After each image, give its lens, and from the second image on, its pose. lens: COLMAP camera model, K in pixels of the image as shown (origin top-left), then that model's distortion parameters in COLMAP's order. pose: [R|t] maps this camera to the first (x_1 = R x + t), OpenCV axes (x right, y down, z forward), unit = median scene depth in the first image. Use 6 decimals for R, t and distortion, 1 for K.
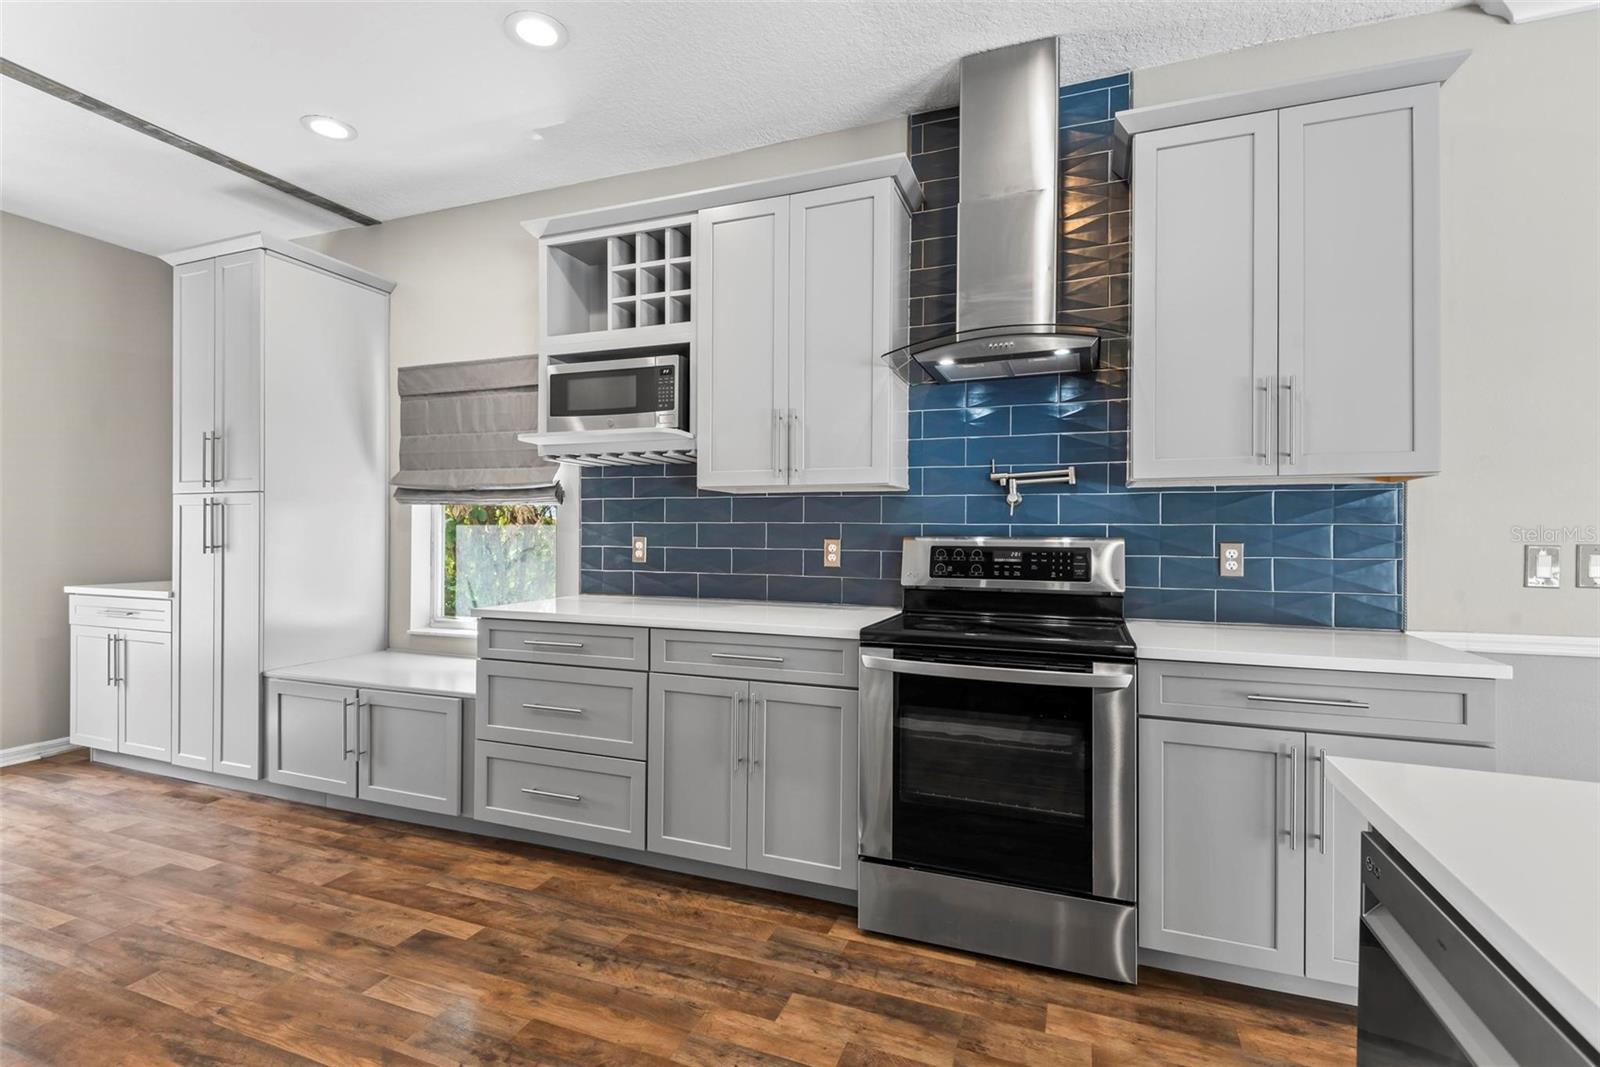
lens RADIAL K [[723.0, 0, 802.3], [0, 723.0, 528.6], [0, 0, 1]] dist [0.034029, -0.019685]
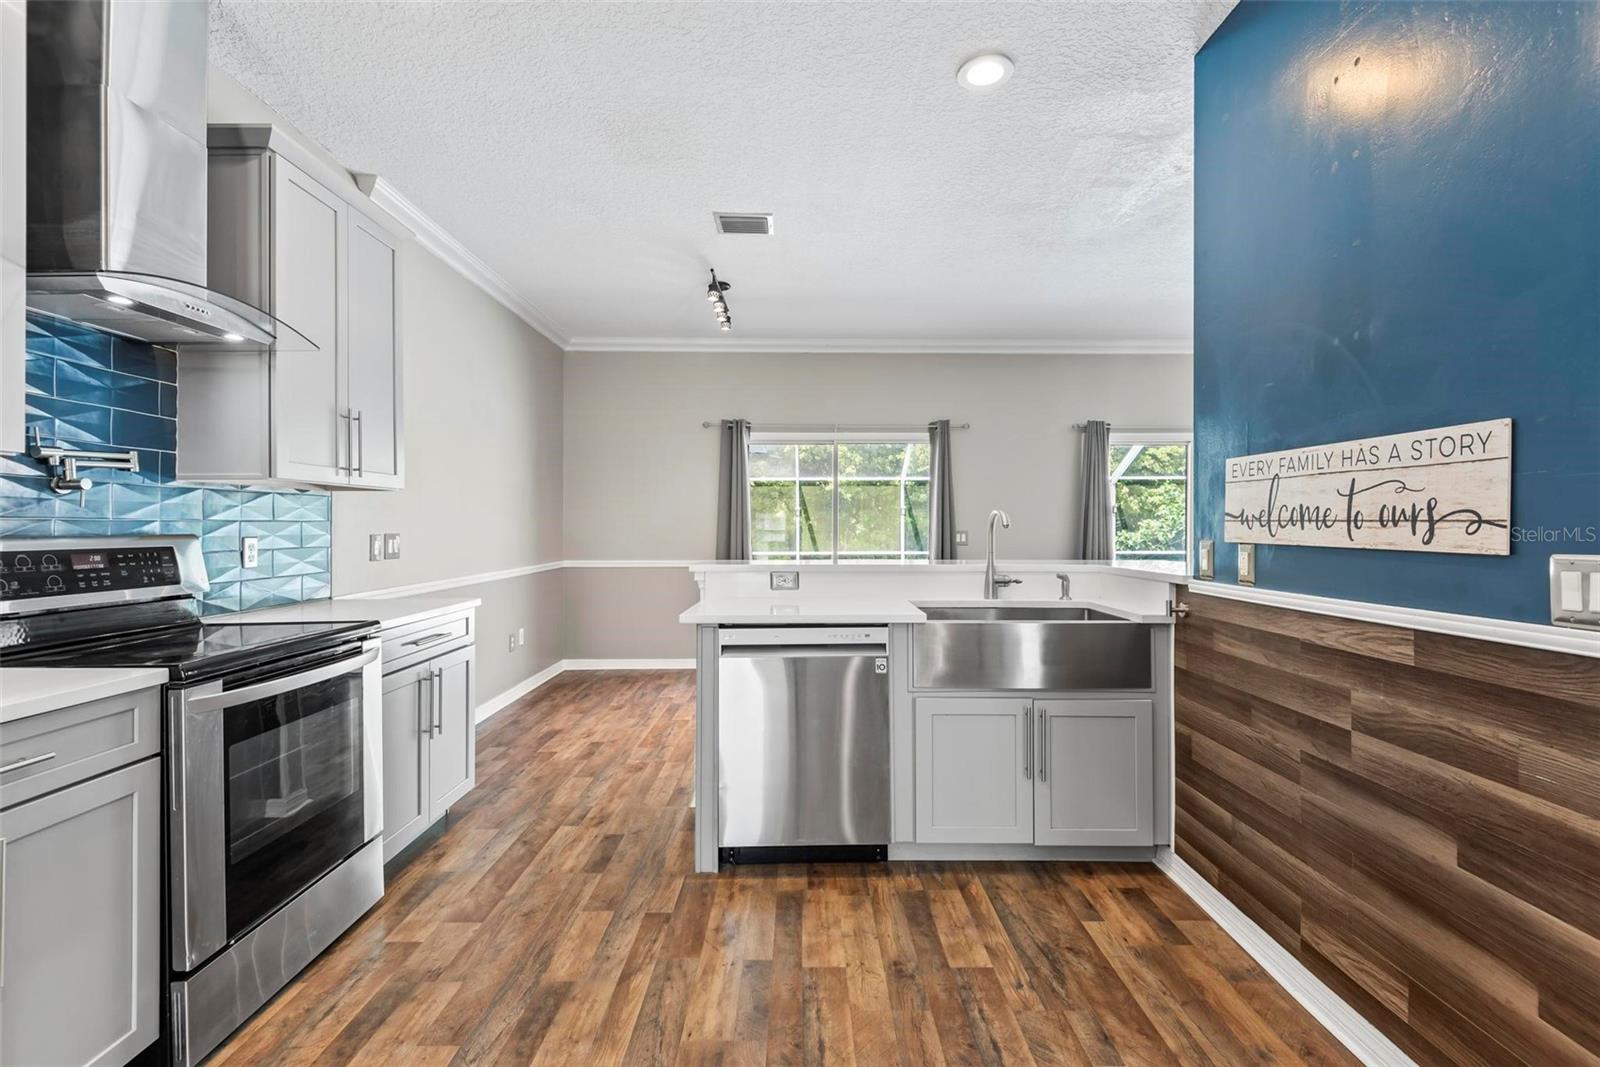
lens RADIAL K [[724.7, 0, 802.4], [0, 724.7, 519.4], [0, 0, 1]] dist [0.028827, -0.016272]
pose [[-0.358465, 0.004266, 0.933534, -0.731132], [-0.004247, 0.999972, -0.006200, -0.004283], [-0.933534, -0.006187, -0.358436, 0.605851]]
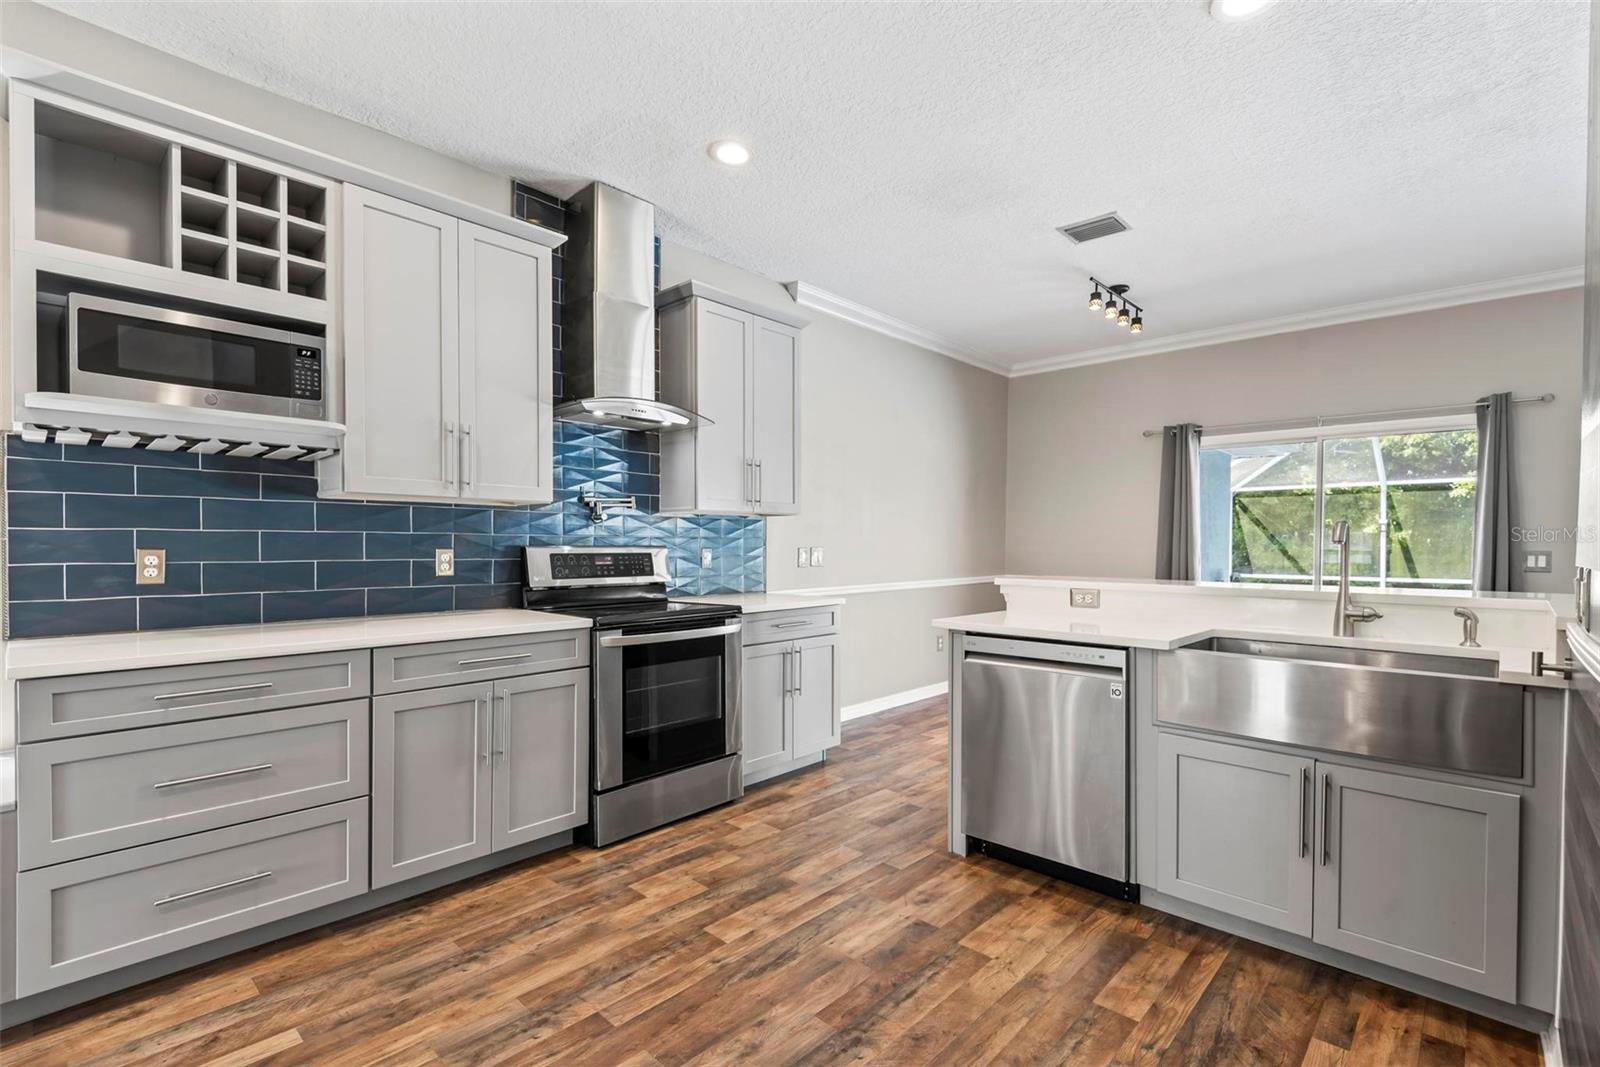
lens RADIAL K [[726.0, 0, 804.2], [0, 726.0, 544.8], [0, 0, 1]] dist [0.031869, -0.021442]
pose [[0.379483, -0.006052, 0.925179, -0.864958], [-0.005030, 0.999950, 0.008604, -0.003770], [-0.925185, -0.007919, 0.379434, 0.149376]]
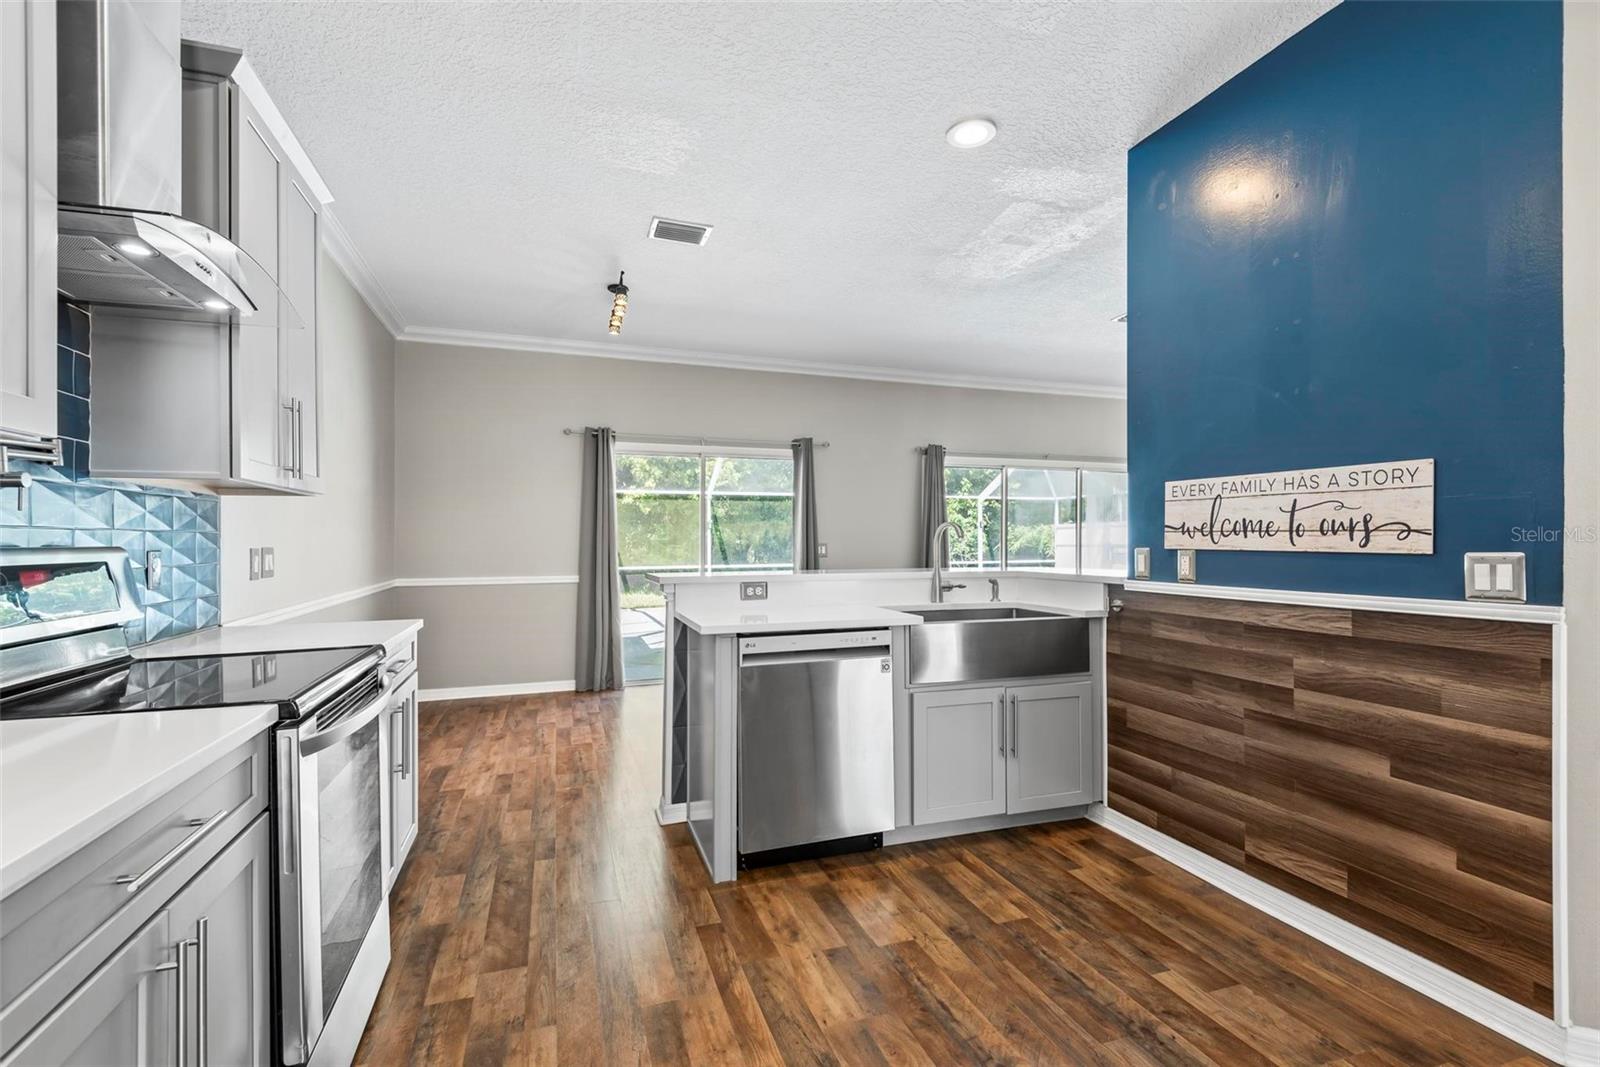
lens RADIAL K [[727.9, 0, 800.0], [0, 727.9, 533.5], [0, 0, 1]] dist [0.041942, -0.027593]
pose [[-0.636028, 0.004562, 0.771653, -0.590904], [-0.002918, 0.999961, -0.008316, 0.003424], [-0.771661, -0.007541, -0.635990, 0.944912]]
